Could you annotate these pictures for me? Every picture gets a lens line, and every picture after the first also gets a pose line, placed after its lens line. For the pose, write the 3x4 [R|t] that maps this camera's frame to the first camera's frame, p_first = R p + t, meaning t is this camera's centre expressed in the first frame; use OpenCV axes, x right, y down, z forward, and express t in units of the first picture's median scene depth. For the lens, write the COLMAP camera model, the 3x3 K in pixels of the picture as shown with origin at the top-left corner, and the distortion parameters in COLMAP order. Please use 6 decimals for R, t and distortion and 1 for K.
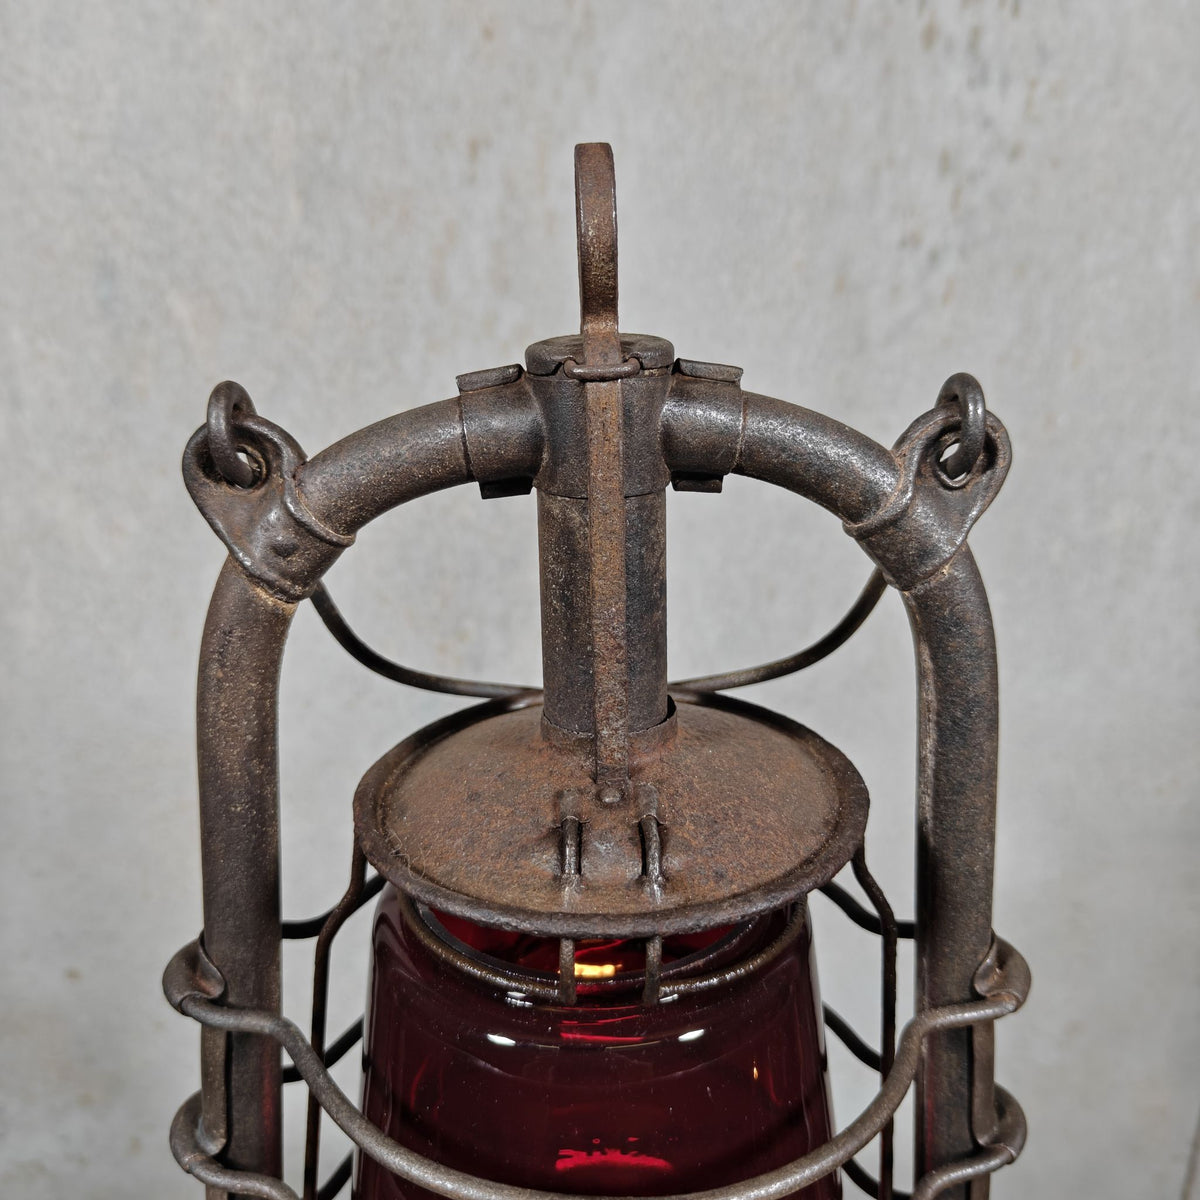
lens RADIAL K [[1174.1, 0, 618.0], [0, 1174.1, 567.8], [0, 0, 1]] dist [-0.023497, 0.000000]
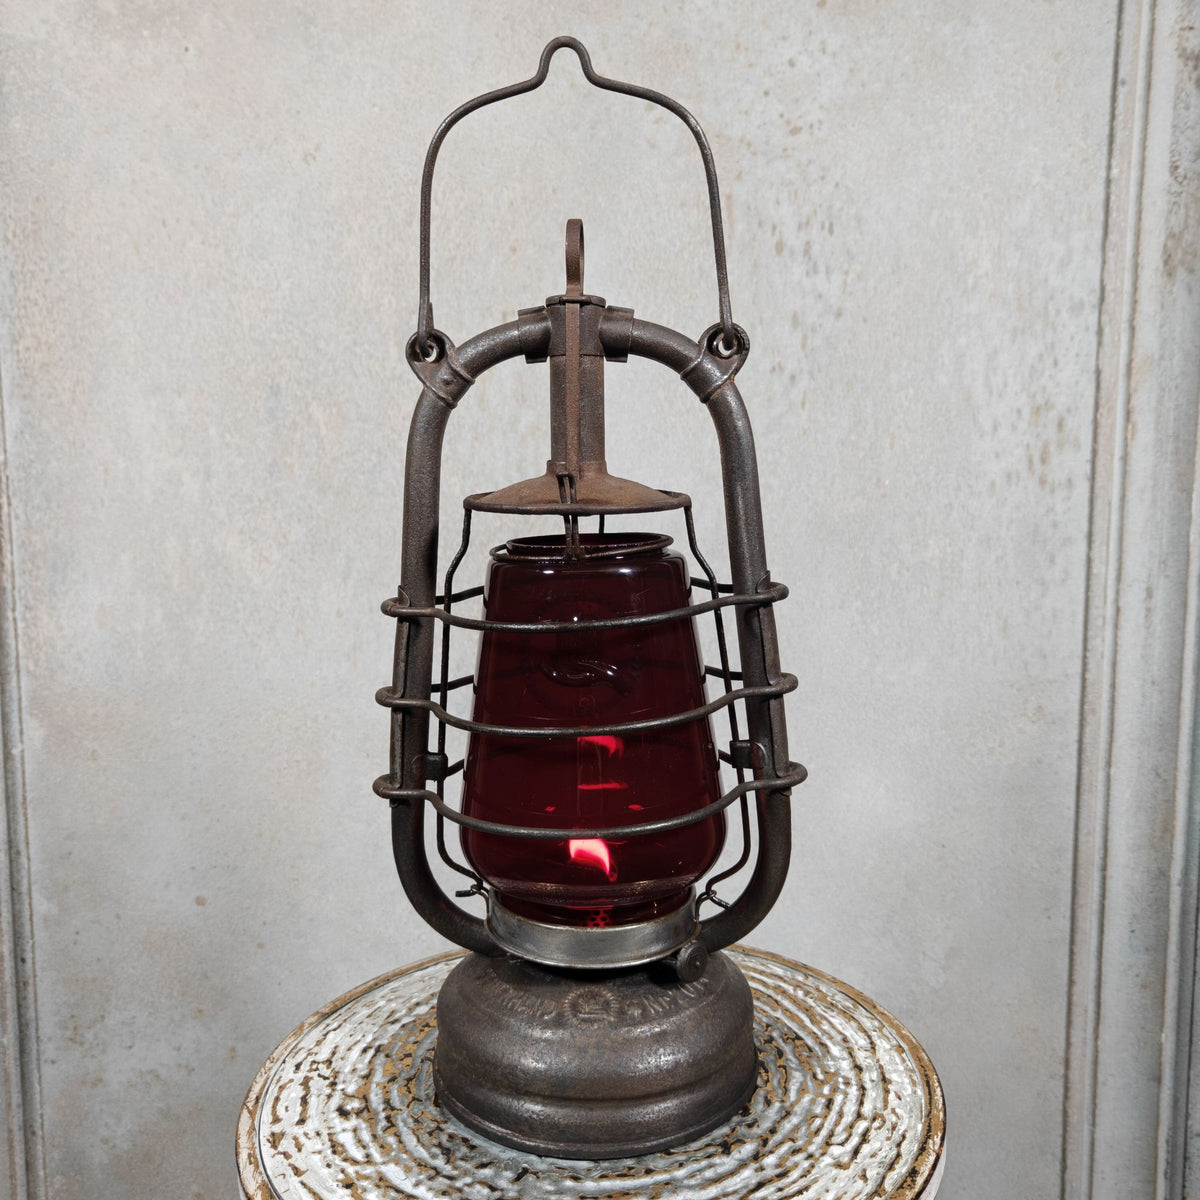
lens RADIAL K [[1174.1, 0, 597.9], [0, 1174.1, 575.0], [0, 0, 1]] dist [-0.023497, 0.000000]
pose [[0.999842, -0.012284, -0.012821, 0.024213], [0.009025, 0.973425, -0.228827, 0.381308], [0.015291, 0.228675, 0.973383, -0.524047]]
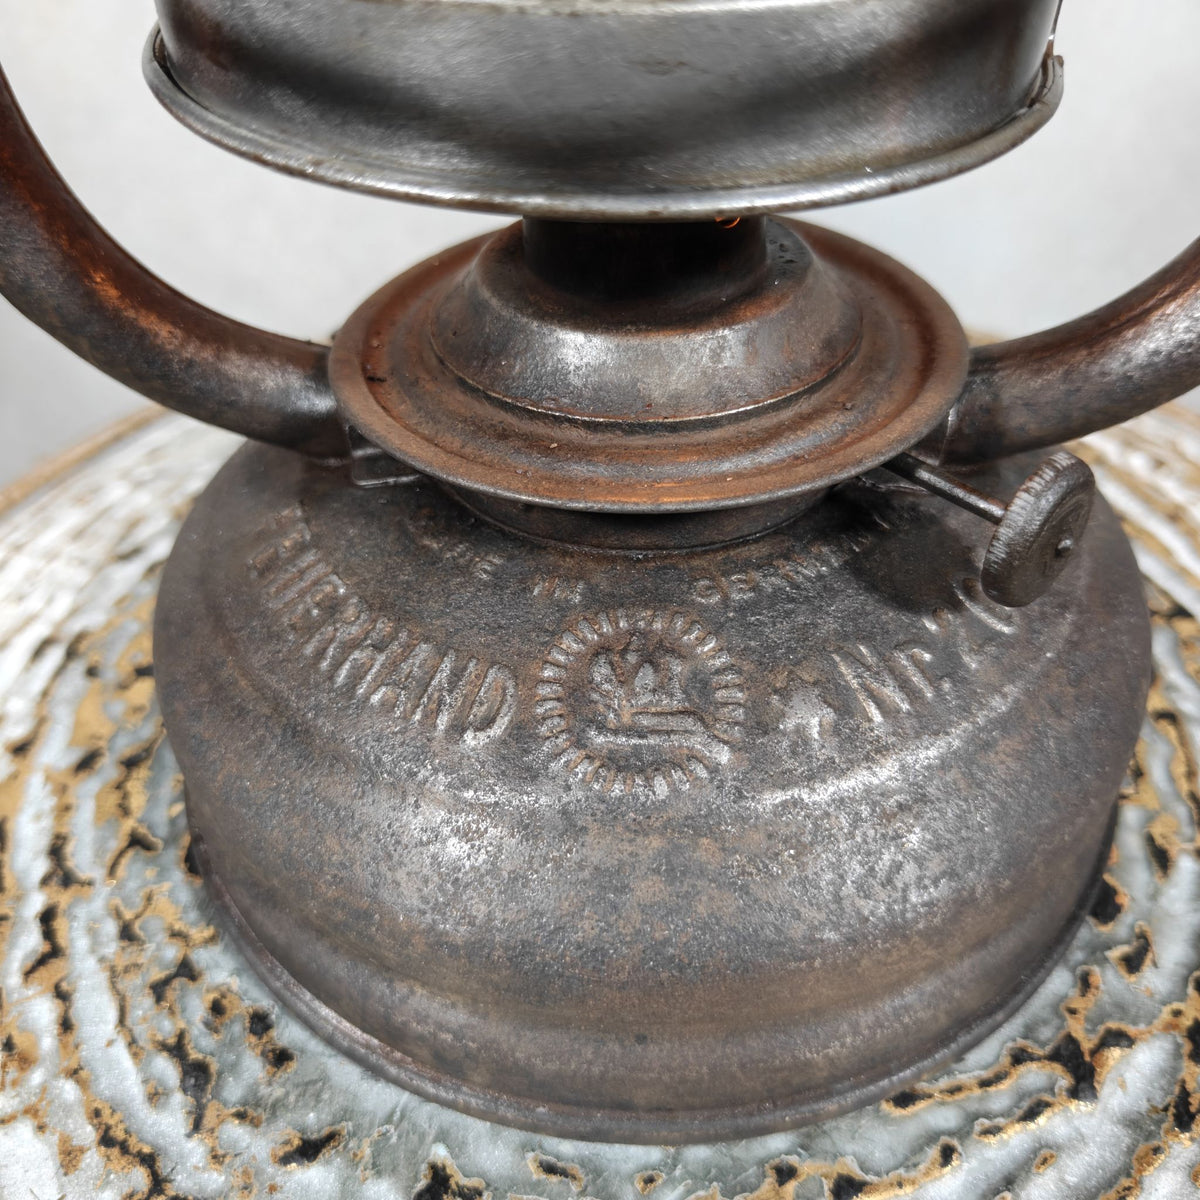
lens RADIAL K [[1174.1, 0, 609.5], [0, 1174.1, 630.3], [0, 0, 1]] dist [-0.023497, 0.000000]
pose [[0.999516, -0.013477, -0.028054, 0.001919], [0.023776, 0.912290, 0.408855, 0.389418], [0.020083, -0.409323, 0.912168, 0.282710]]
